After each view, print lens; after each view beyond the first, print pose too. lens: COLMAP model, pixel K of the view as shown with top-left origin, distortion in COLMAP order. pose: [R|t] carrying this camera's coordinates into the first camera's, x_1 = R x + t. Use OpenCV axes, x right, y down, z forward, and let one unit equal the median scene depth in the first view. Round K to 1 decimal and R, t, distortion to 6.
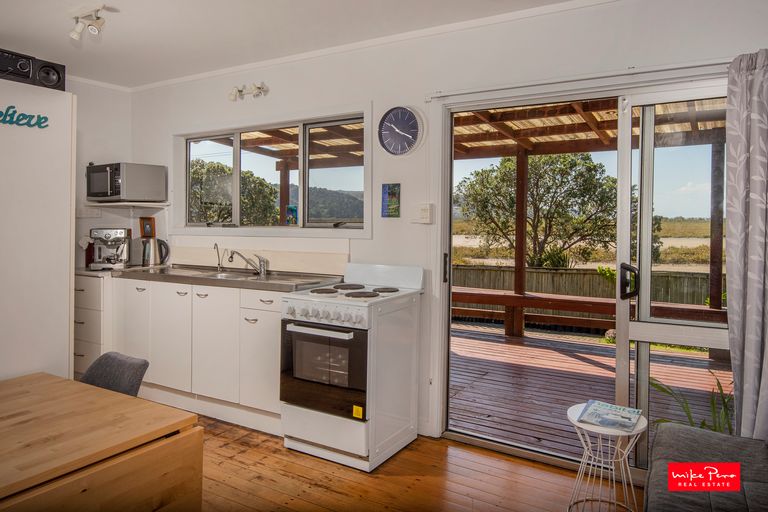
lens RADIAL K [[513.6, 0, 386.9], [0, 513.6, 222.2], [0, 0, 1]] dist [0.005976, 0.001138]
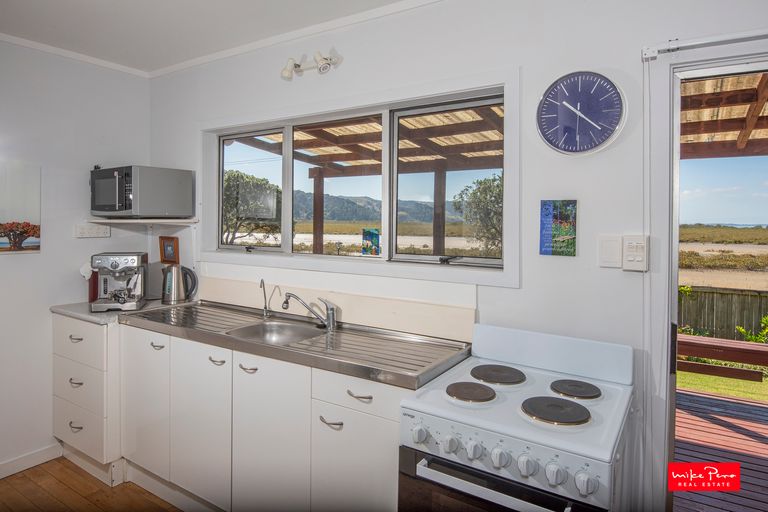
lens RADIAL K [[468.8, 0, 380.5], [0, 468.8, 233.0], [0, 0, 1]] dist [0.000585, 0.000956]
pose [[0.999728, 0.009941, -0.021095, -0.143577], [-0.009634, 0.999847, 0.014631, -0.031600], [0.021237, -0.014424, 0.999670, 0.326633]]
